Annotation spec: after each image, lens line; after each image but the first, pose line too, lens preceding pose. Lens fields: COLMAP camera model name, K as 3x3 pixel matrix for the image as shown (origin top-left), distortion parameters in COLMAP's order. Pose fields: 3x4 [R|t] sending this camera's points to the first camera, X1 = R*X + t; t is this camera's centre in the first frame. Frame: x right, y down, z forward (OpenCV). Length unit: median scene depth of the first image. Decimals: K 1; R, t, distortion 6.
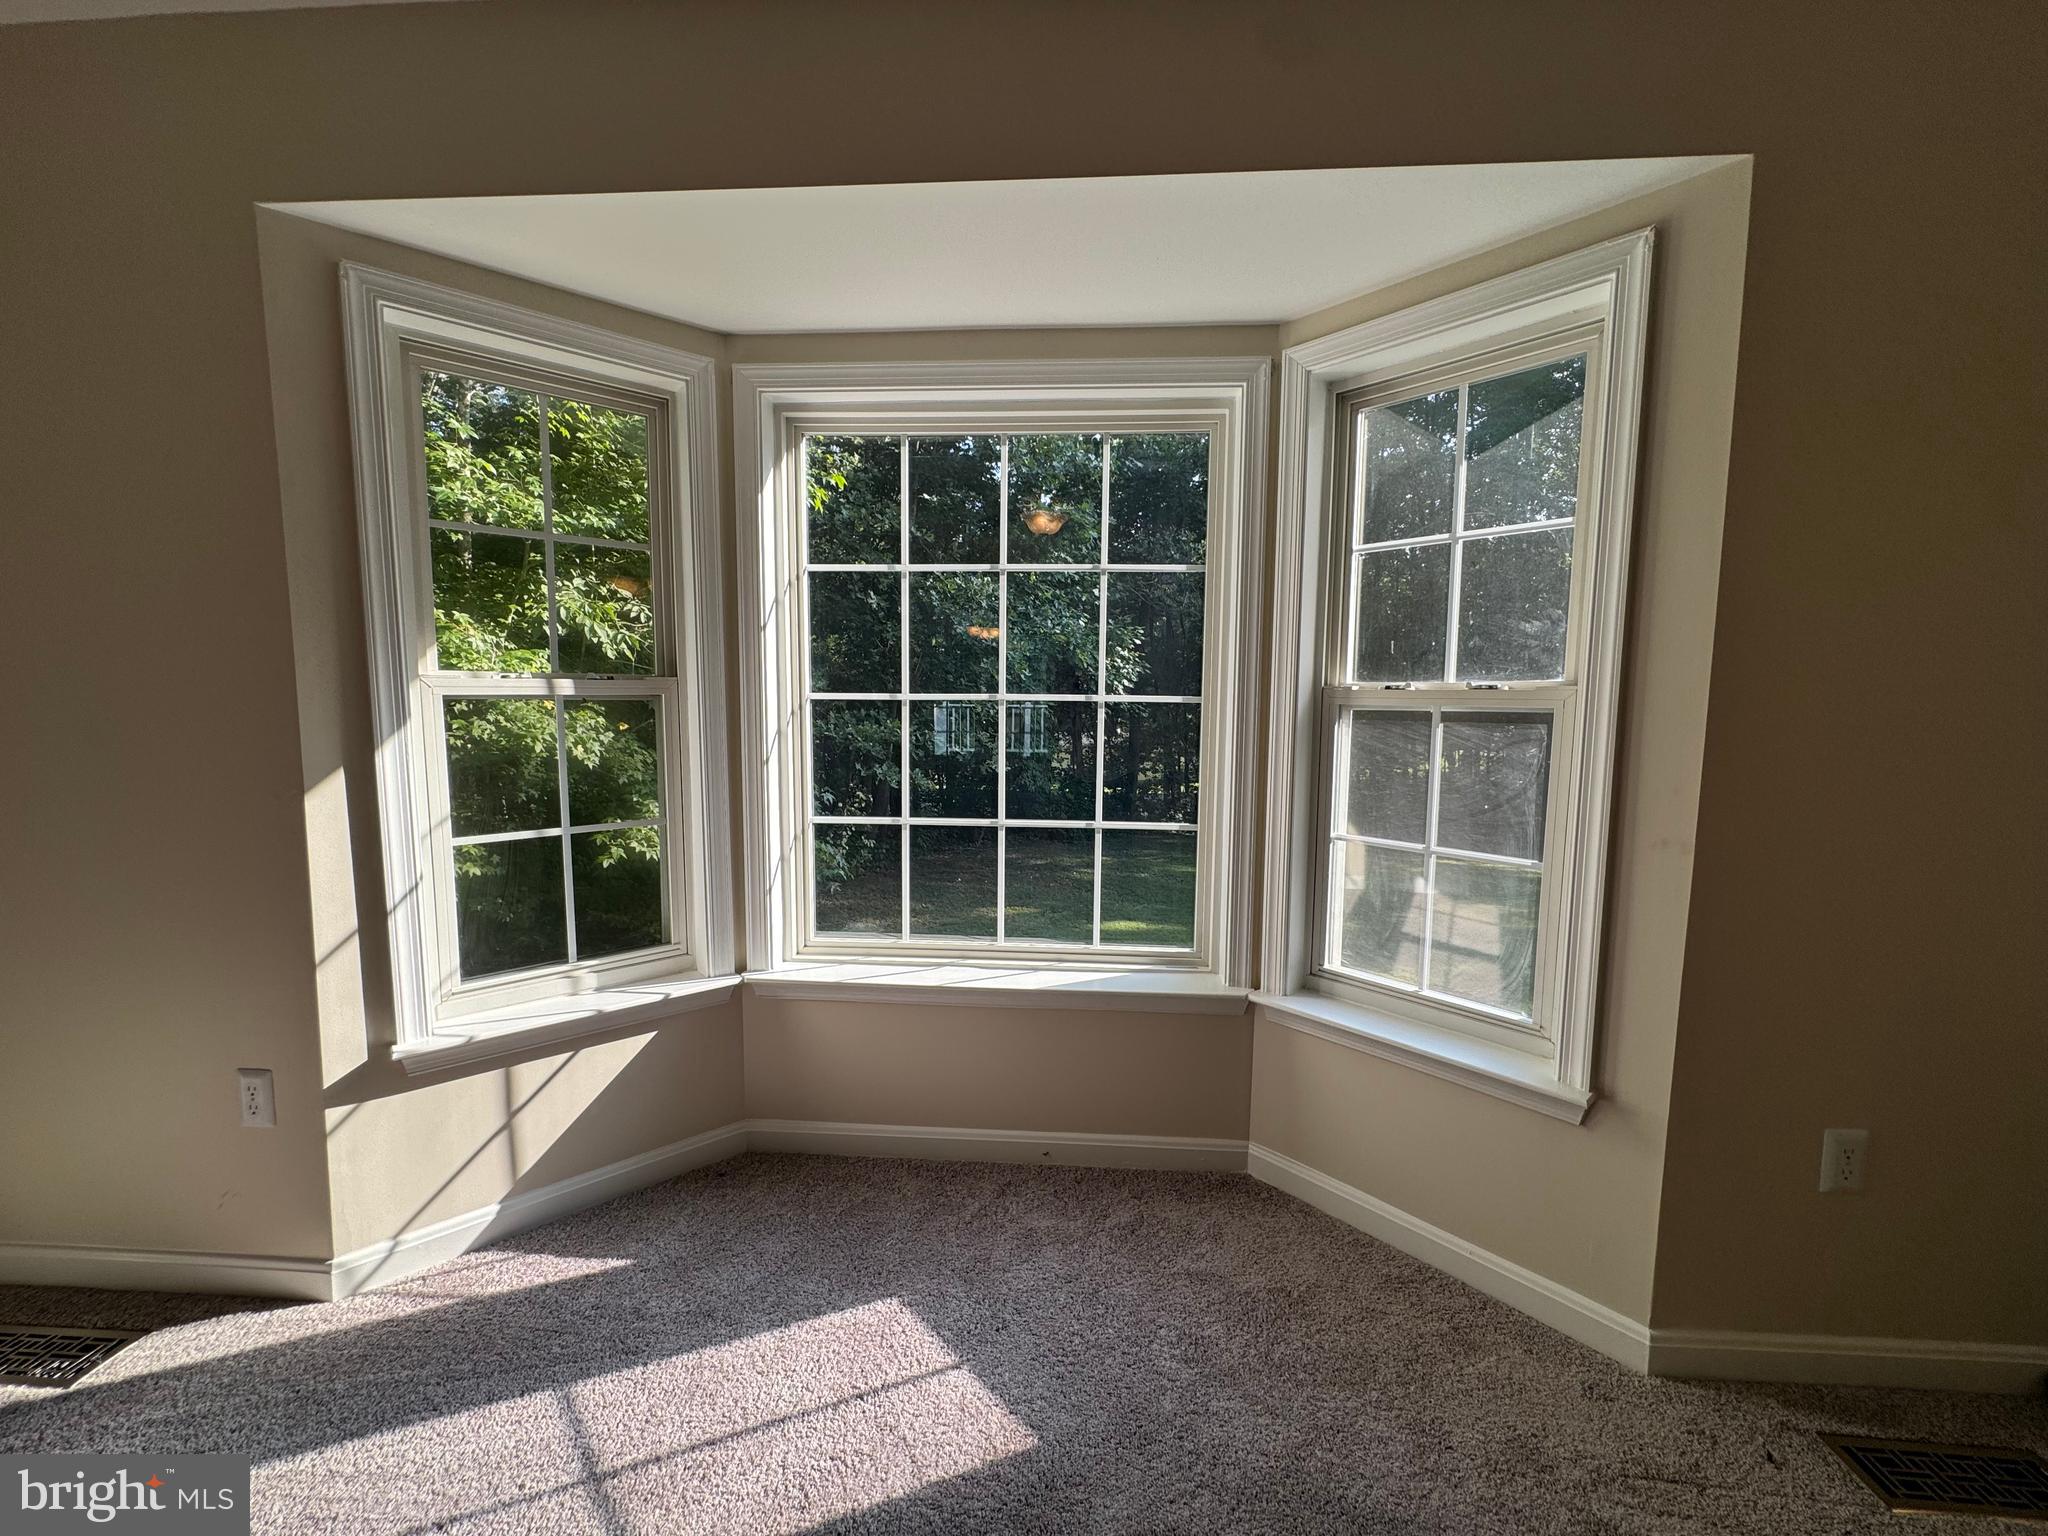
lens RADIAL K [[820.1, 0, 1024.0], [0, 820.1, 768.0], [0, 0, 1]] dist [-0.001879, 0.000724]
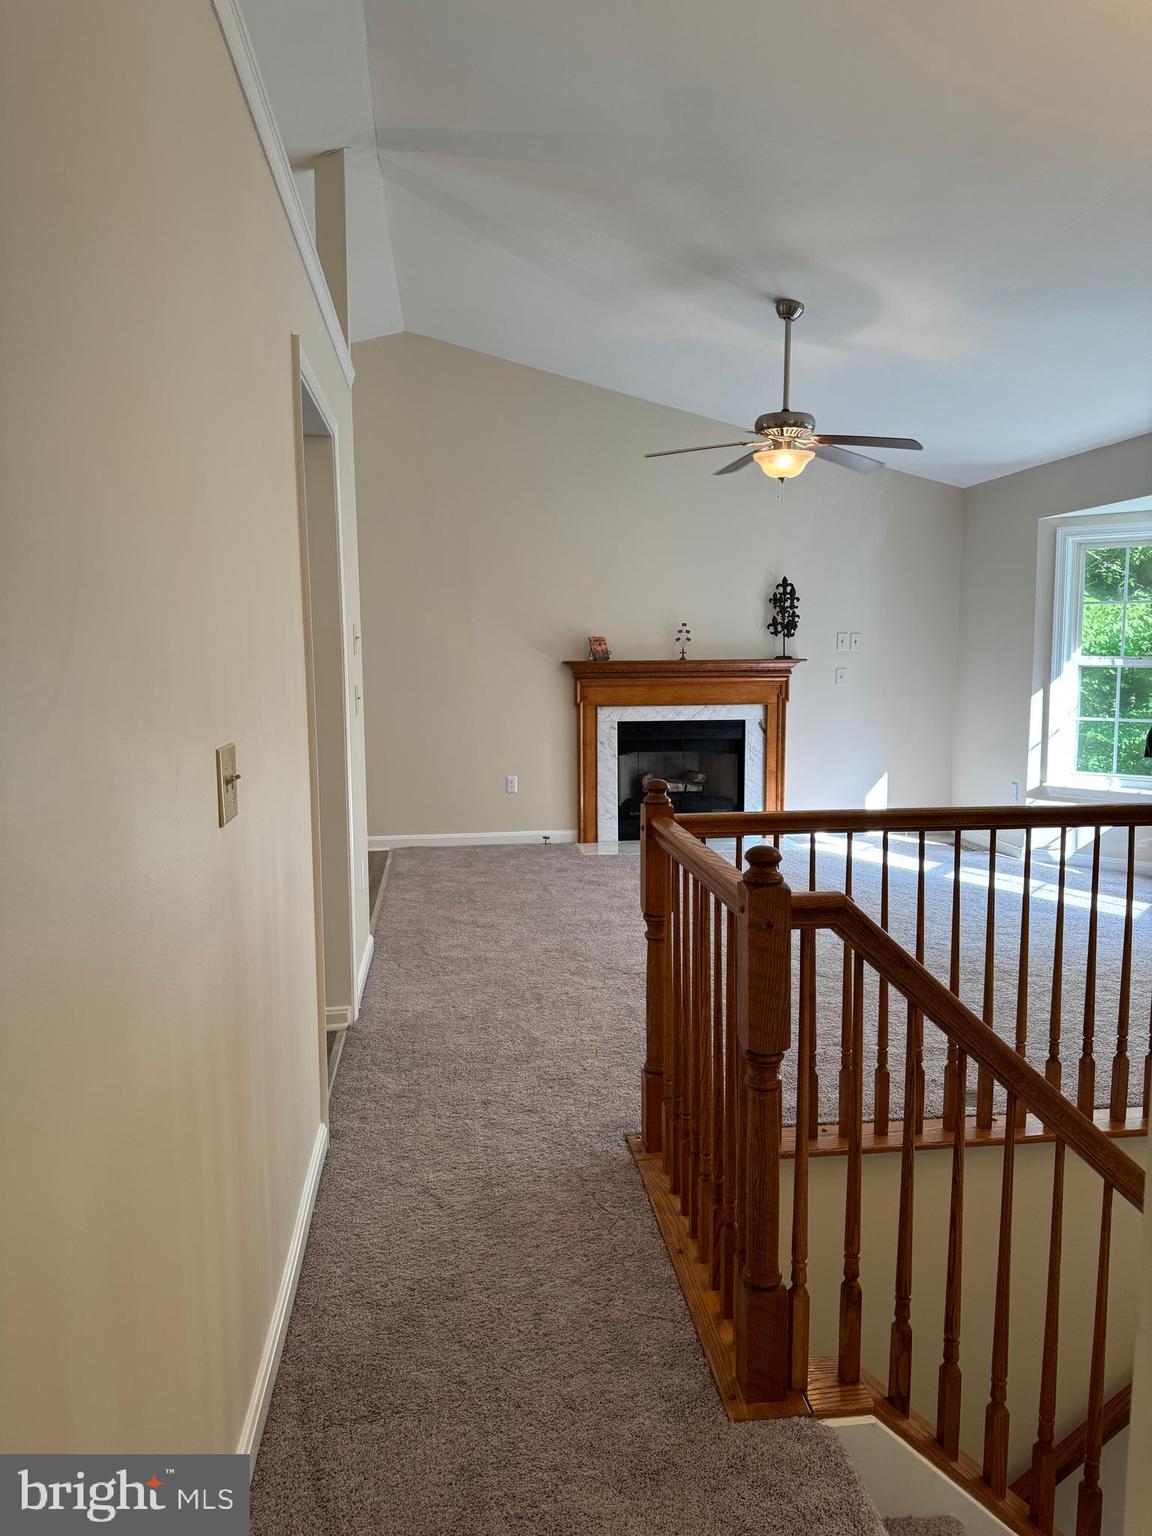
lens RADIAL K [[1072.6, 0, 576.0], [0, 1072.6, 768.0], [0, 0, 1]] dist [0.179749, -0.404516]
pose [[0.194139, 0.104115, -0.975433, 2.795759], [-0.094509, 0.991711, 0.087043, 0.102686], [0.976411, 0.075289, 0.202370, -1.489272]]
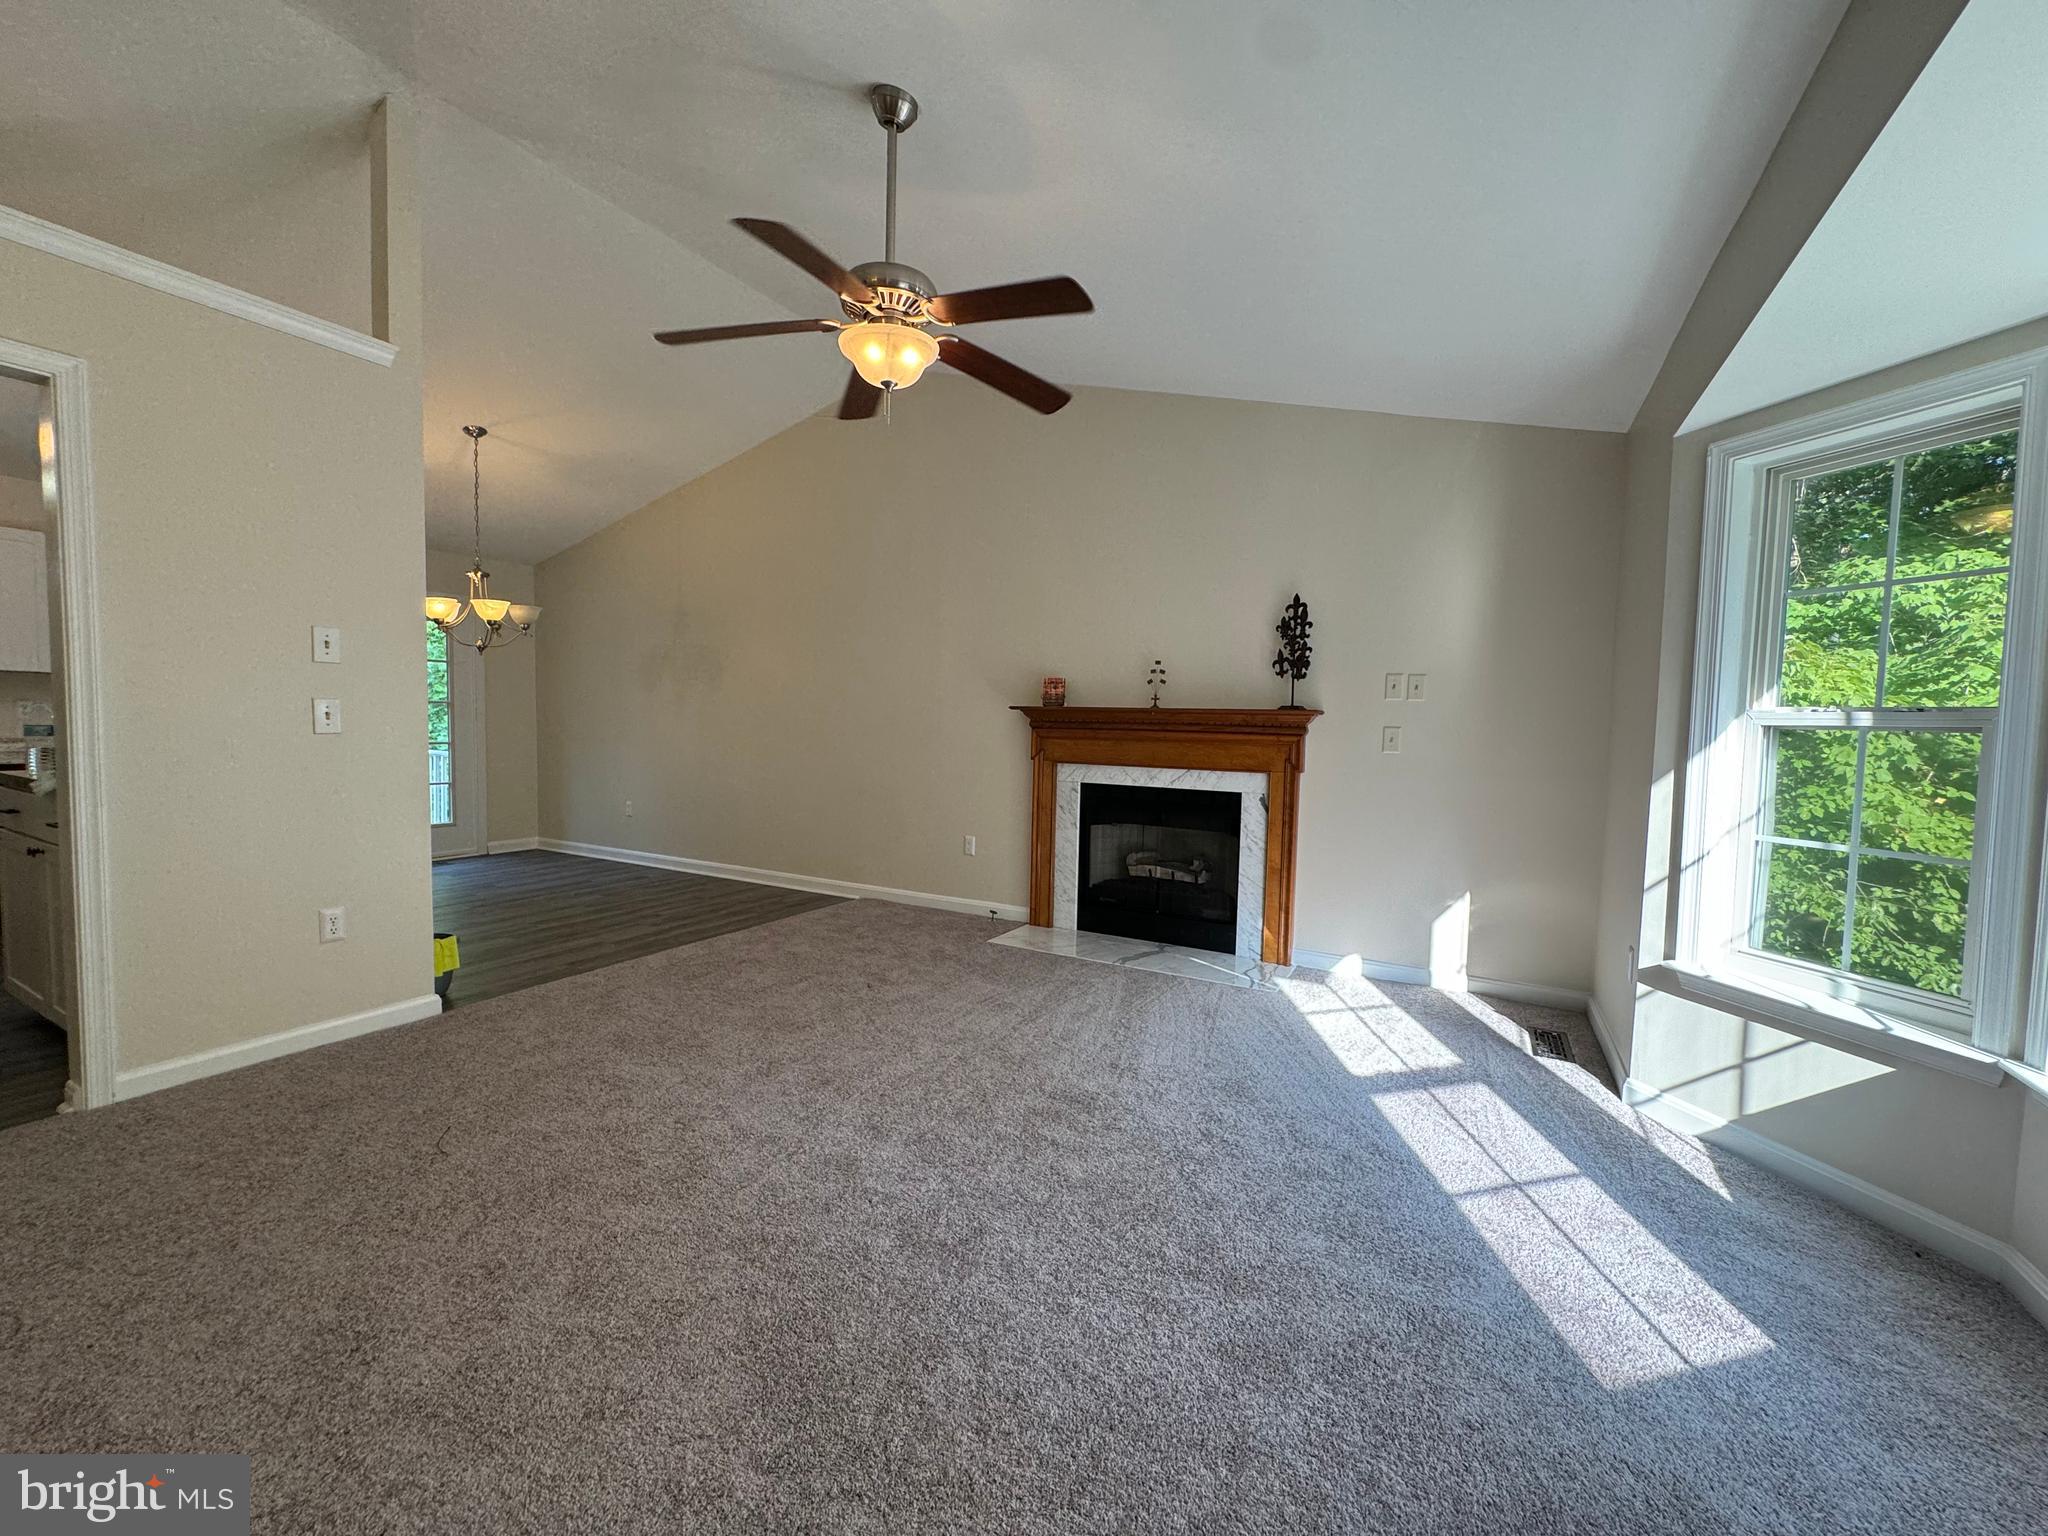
lens RADIAL K [[820.1, 0, 1024.0], [0, 820.1, 768.0], [0, 0, 1]] dist [-0.001879, 0.000724]
pose [[-0.419195, 0.038038, -0.907099, 1.052430], [-0.117977, 0.988368, 0.095966, -0.006566], [0.900198, 0.147246, -0.409831, 0.504711]]
